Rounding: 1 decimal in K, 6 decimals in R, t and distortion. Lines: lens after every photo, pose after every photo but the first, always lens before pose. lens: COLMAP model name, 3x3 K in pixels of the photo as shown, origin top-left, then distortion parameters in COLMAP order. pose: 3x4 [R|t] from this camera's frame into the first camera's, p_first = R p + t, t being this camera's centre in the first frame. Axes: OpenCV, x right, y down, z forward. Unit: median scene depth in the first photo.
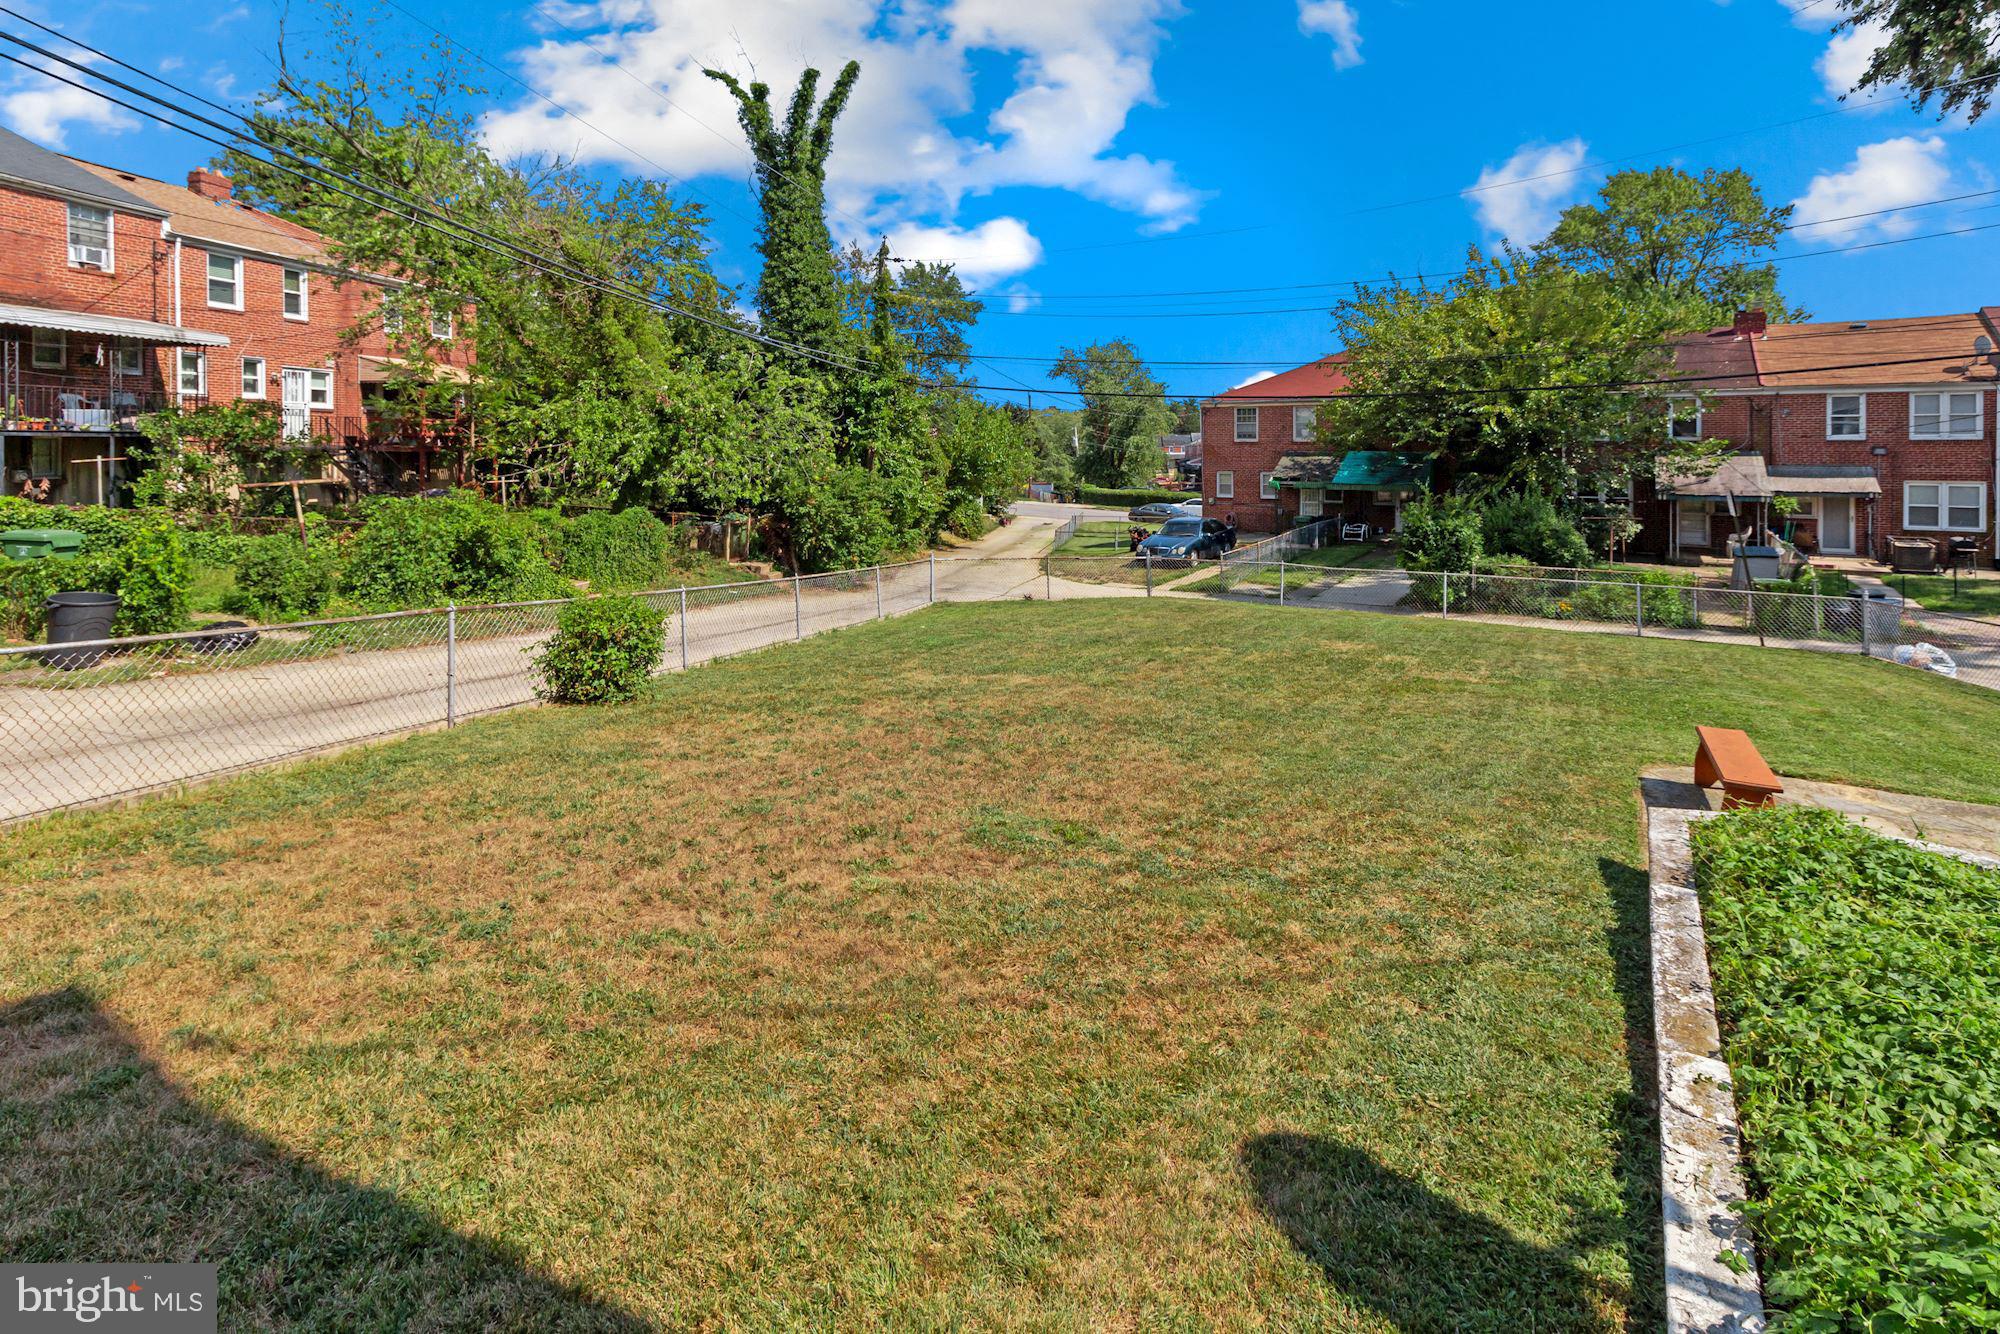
lens RADIAL K [[984.8, 0, 999.5], [0, 984.8, 428.0], [0, 0, 1]] dist [0.000506, 0.000855]
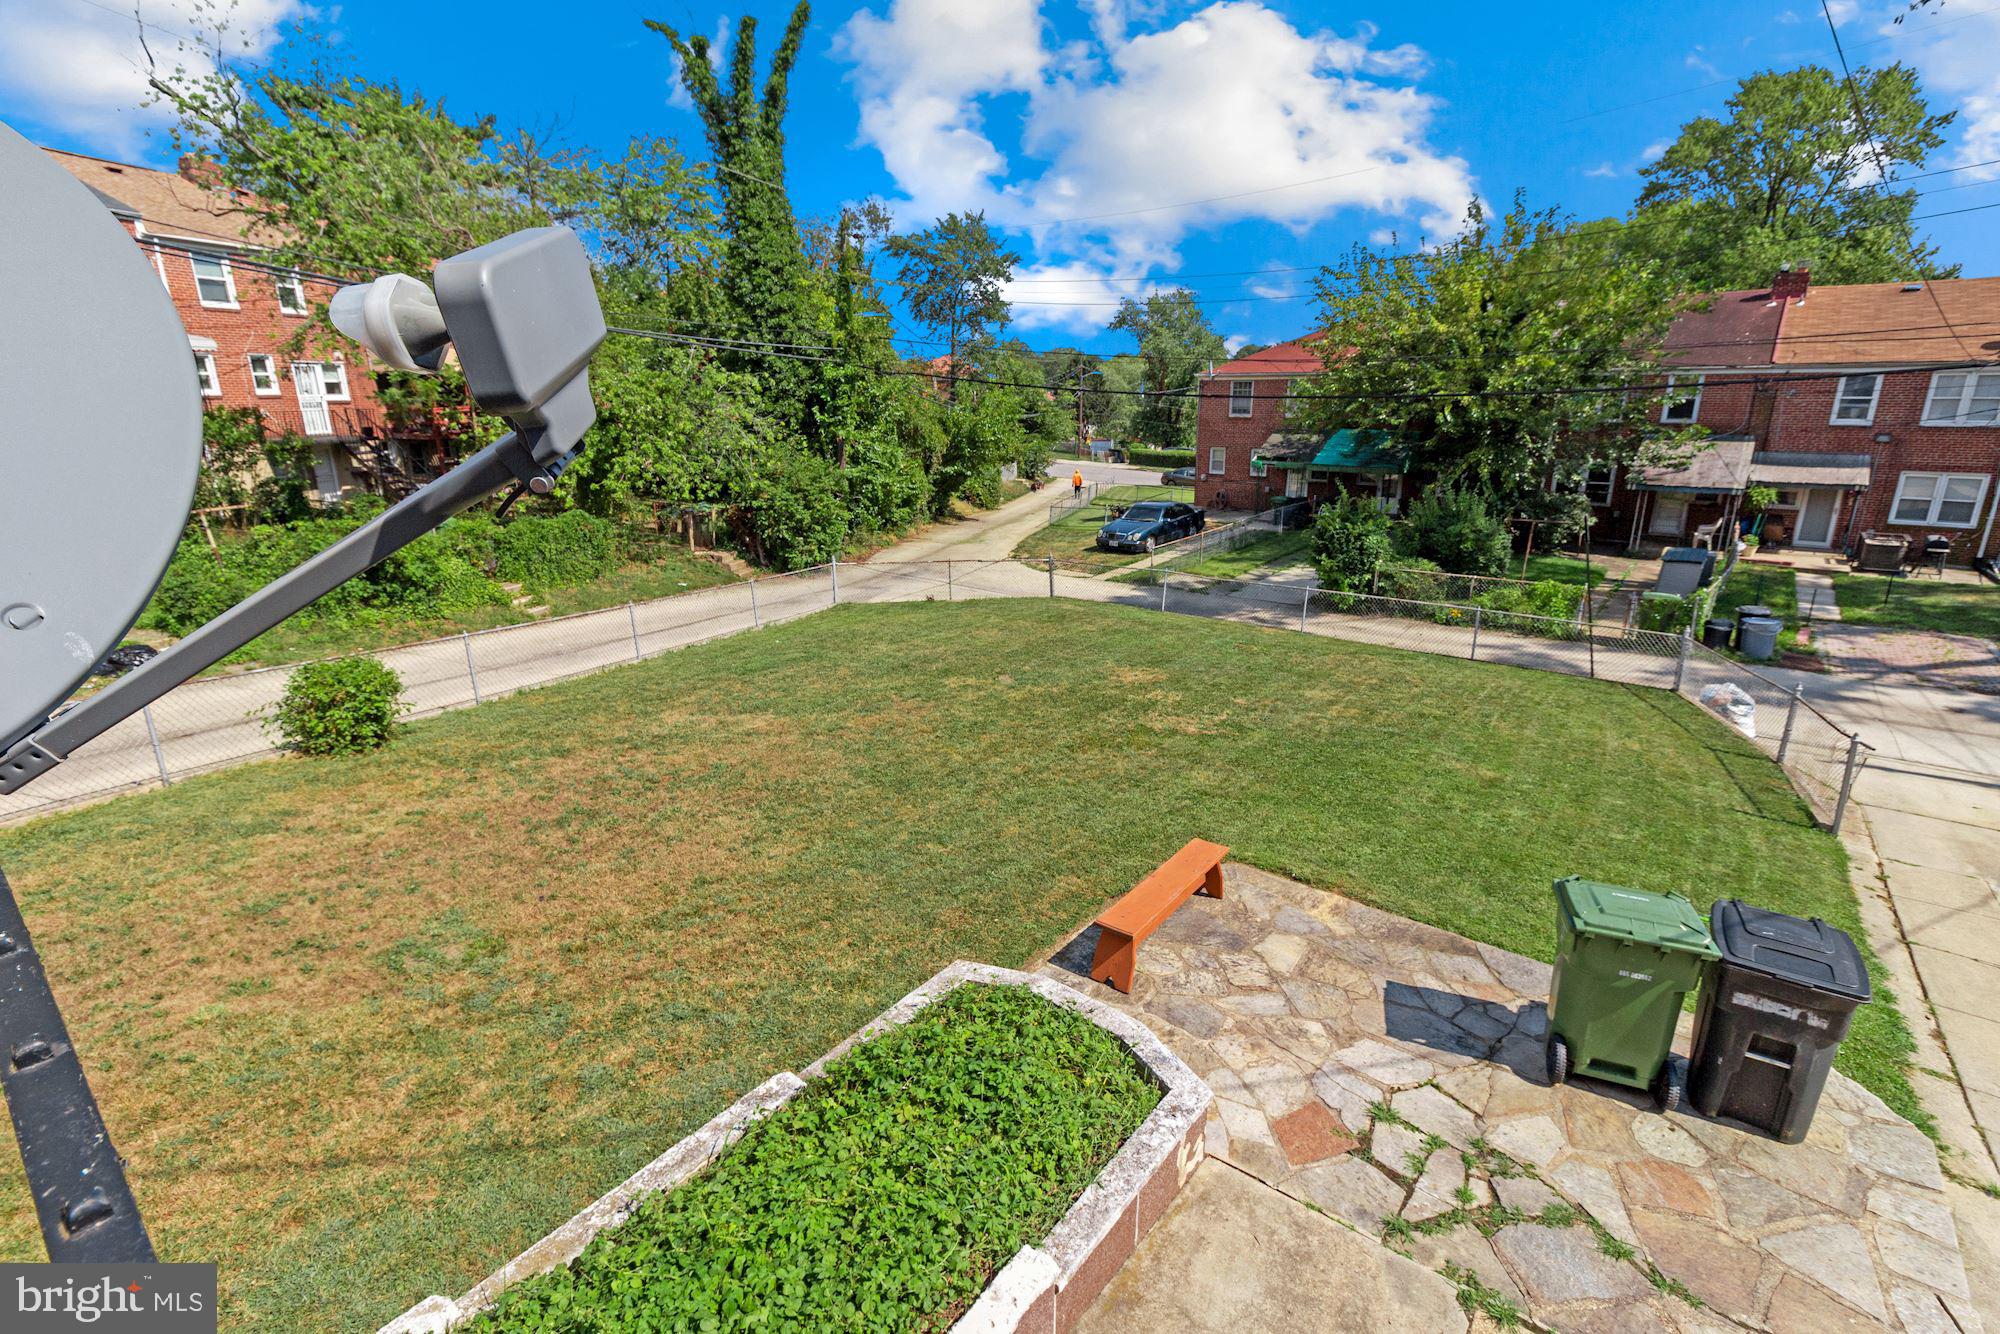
lens RADIAL K [[937.1, 0, 992.5], [0, 937.1, 646.1], [0, 0, 1]] dist [0.003339, 0.000742]
pose [[0.995088, 0.014720, -0.097895, 0.140836], [0.013012, 0.960855, 0.276745, -0.040985], [0.098136, -0.276659, 0.955944, 0.020129]]
